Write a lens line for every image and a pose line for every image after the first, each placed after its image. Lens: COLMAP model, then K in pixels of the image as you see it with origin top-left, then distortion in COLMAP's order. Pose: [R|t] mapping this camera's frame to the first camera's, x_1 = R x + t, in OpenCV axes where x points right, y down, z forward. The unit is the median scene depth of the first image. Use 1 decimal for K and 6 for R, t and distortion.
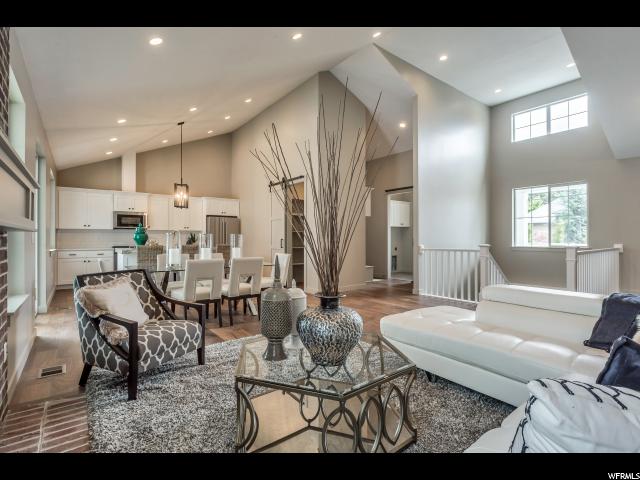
lens RADIAL K [[317.8, 0, 317.6], [0, 317.8, 240.7], [0, 0, 1]] dist [0.001007, 0.000509]
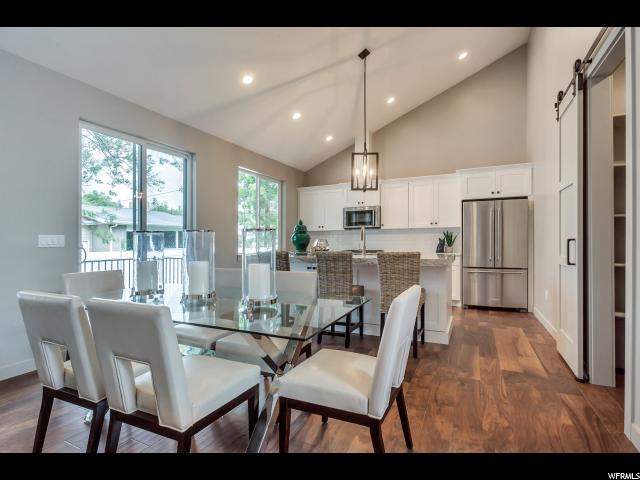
lens RADIAL K [[311.0, 0, 314.0], [0, 311.0, 254.5], [0, 0, 1]] dist [0.000216, -0.000017]
pose [[0.435090, 0.035886, -0.899672, 0.066914], [0.006738, 0.999048, 0.043108, -0.005966], [0.900362, -0.024818, 0.434434, 0.557226]]
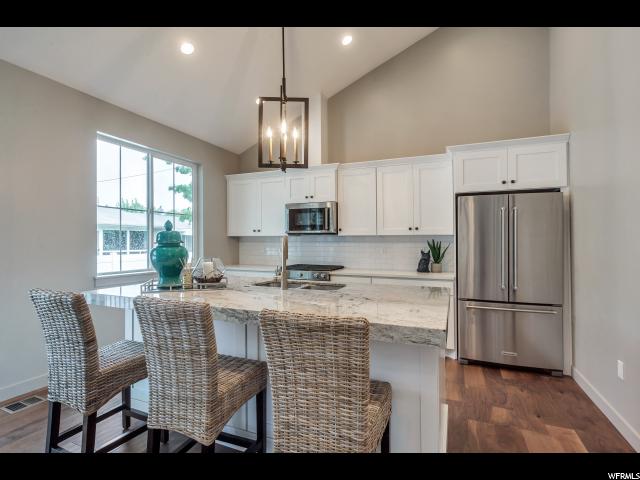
lens RADIAL K [[317.8, 0, 317.6], [0, 317.8, 240.7], [0, 0, 1]] dist [0.001007, 0.000509]
pose [[0.491917, -0.001530, -0.870641, -0.107706], [-0.001972, 0.999994, -0.002872, -0.024546], [0.870640, 0.003130, 0.491911, 0.750230]]
